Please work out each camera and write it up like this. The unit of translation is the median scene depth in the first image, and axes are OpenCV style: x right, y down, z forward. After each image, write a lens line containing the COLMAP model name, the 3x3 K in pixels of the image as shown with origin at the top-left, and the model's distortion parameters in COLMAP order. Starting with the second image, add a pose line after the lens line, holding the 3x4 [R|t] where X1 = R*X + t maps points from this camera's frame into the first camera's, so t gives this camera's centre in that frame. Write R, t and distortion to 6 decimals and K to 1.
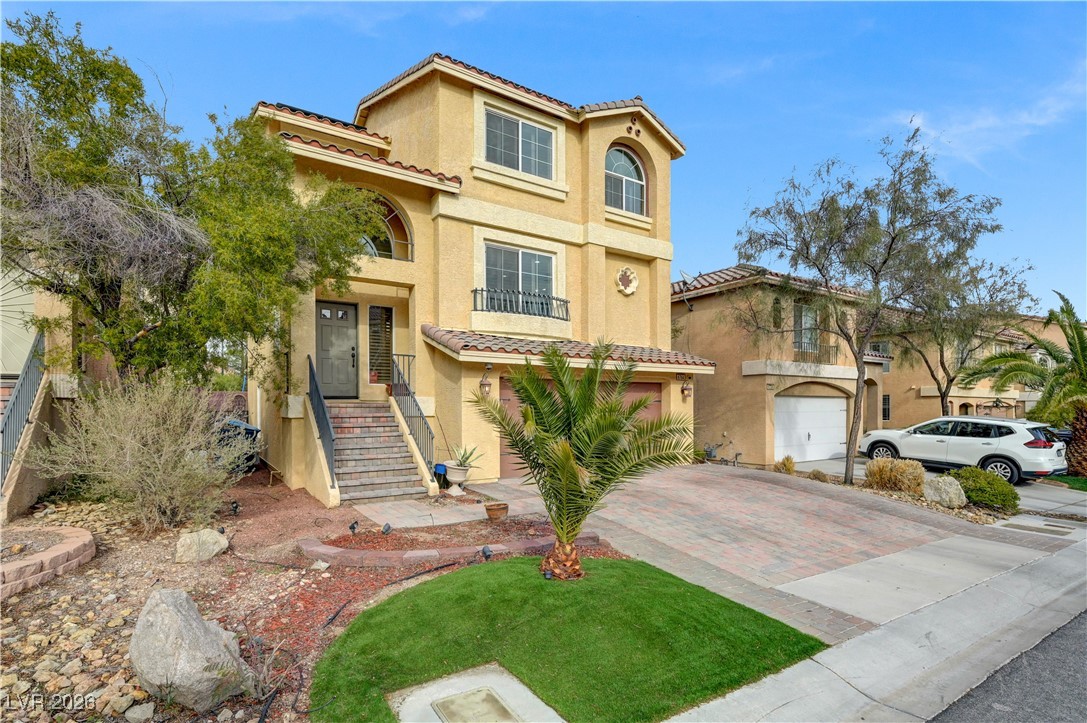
lens RADIAL K [[500.8, 0, 542.8], [0, 500.8, 369.4], [0, 0, 1]] dist [0.000897, 0.000125]
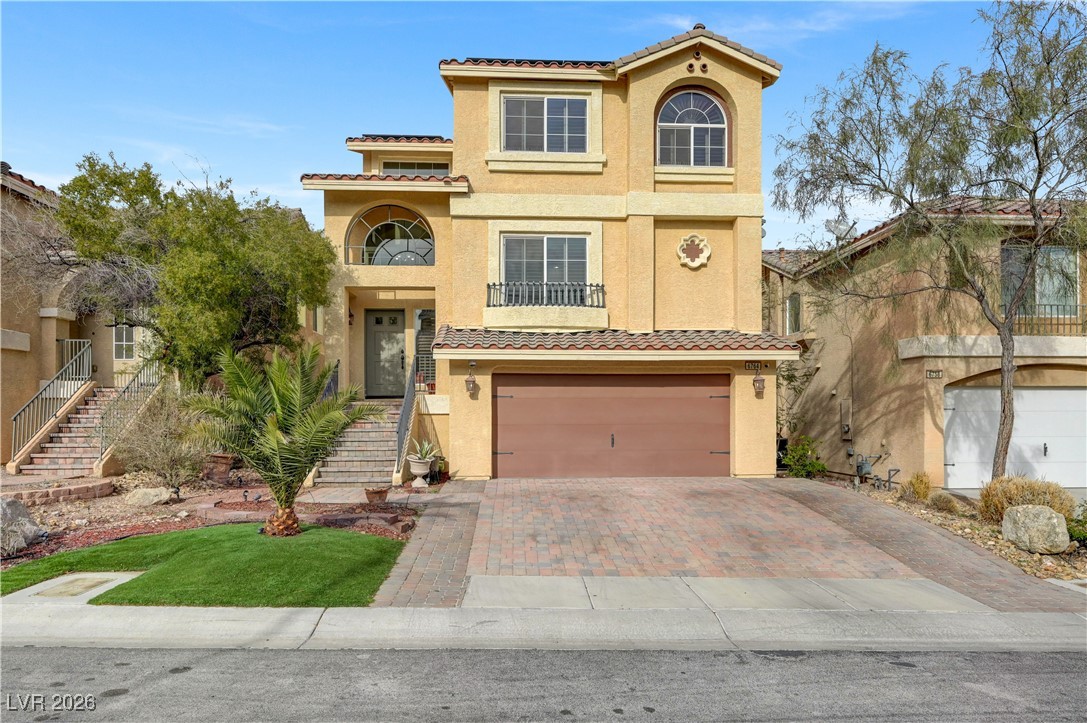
lens RADIAL K [[610.8, 0, 543.5], [0, 610.8, 361.5], [0, 0, 1]] dist [0.001553, 0.000009]
pose [[0.872230, -0.042974, -0.487204, 0.490361], [0.037921, 0.999076, -0.020236, 0.016886], [0.487623, -0.000825, 0.873054, 0.005020]]
